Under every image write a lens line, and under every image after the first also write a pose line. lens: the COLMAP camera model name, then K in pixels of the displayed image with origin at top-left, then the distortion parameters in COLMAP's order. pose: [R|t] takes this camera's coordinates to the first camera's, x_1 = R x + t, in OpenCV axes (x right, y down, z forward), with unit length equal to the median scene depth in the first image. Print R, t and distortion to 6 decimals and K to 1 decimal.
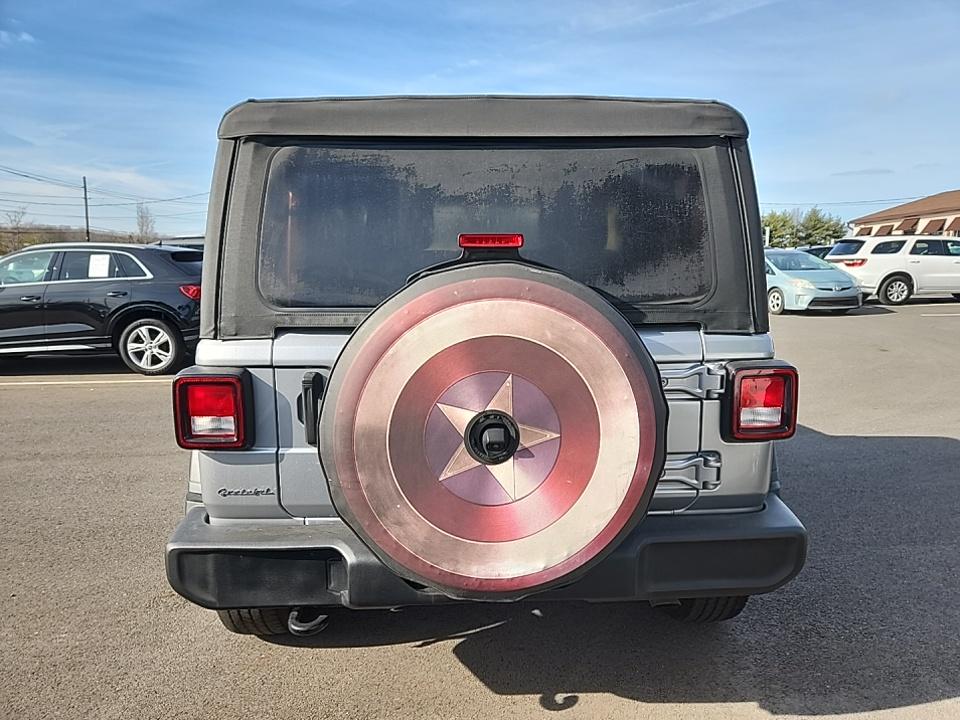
lens RADIAL K [[661.6, 0, 483.1], [0, 661.6, 356.4], [0, 0, 1]] dist [0.075657, -0.069027]
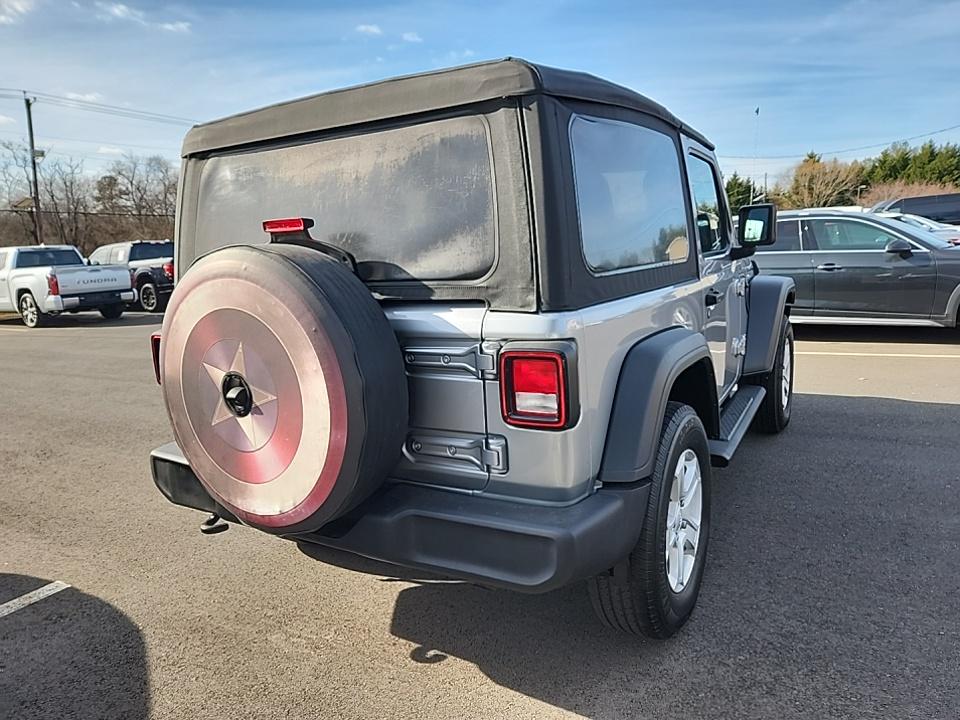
lens RADIAL K [[661.6, 0, 483.1], [0, 661.6, 356.4], [0, 0, 1]] dist [0.075657, -0.069027]
pose [[0.828539, 0.056860, -0.557038, 0.880902], [-0.033230, 0.998070, 0.052452, -0.019602], [0.558945, -0.024948, 0.828829, 0.215592]]
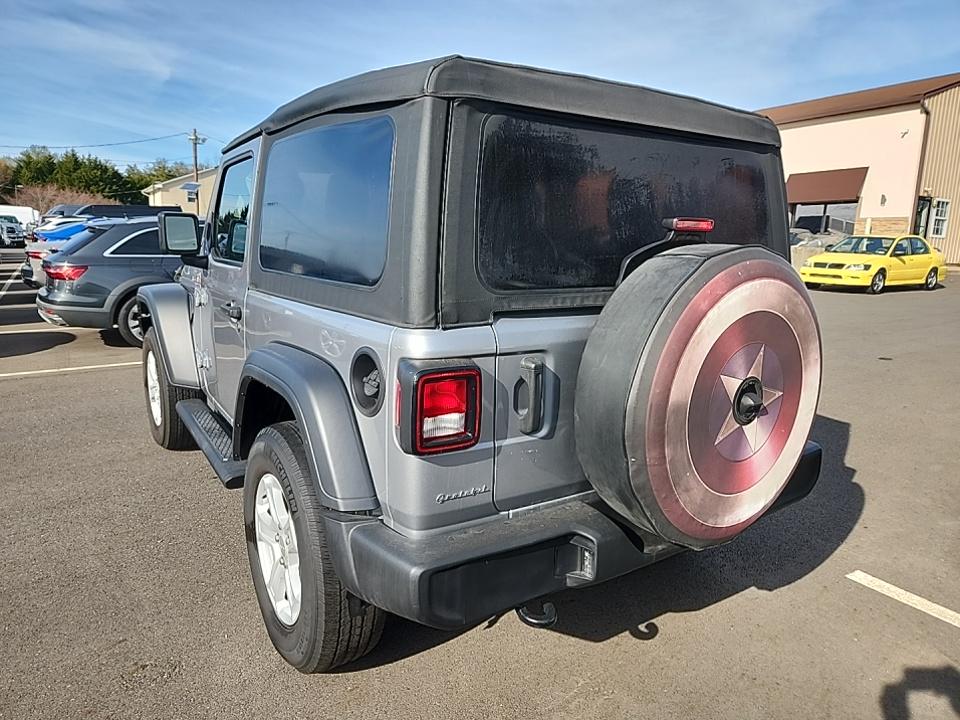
lens RADIAL K [[661.6, 0, 483.1], [0, 661.6, 356.4], [0, 0, 1]] dist [0.075657, -0.069027]
pose [[0.848780, -0.072972, 0.523686, -0.814963], [0.051163, 0.997118, 0.056018, -0.034925], [-0.526264, -0.020753, 0.850068, 0.225125]]
